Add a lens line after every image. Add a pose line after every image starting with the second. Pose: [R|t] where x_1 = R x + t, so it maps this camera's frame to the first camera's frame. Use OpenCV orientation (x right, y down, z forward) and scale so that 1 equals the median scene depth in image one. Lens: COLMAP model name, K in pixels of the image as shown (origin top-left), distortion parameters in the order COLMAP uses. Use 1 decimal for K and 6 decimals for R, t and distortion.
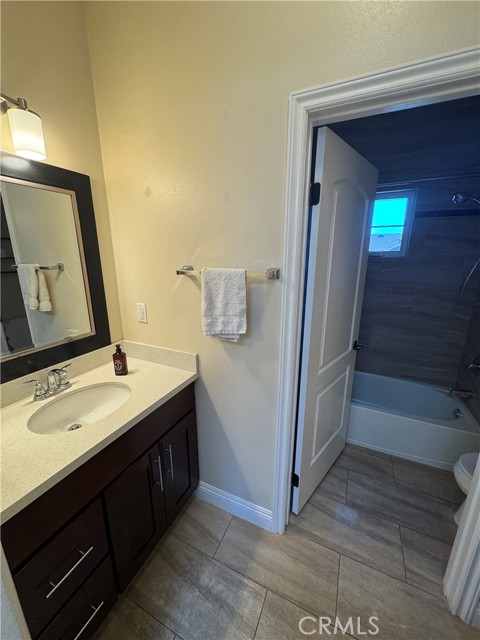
lens RADIAL K [[254.8, 0, 241.6], [0, 254.8, 320.2], [0, 0, 1]] dist [0.001185, 0.000169]
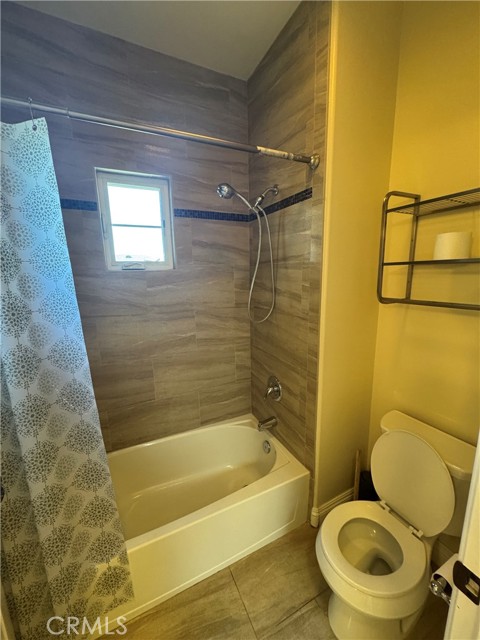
lens RADIAL K [[254.8, 0, 239.0], [0, 254.8, 318.7], [0, 0, 1]] dist [0.001185, 0.000169]
pose [[0.635411, -0.156791, 0.756088, 0.187993], [0.217085, 0.975949, 0.019947, -0.084771], [-0.741031, 0.151461, 0.654166, 0.407946]]
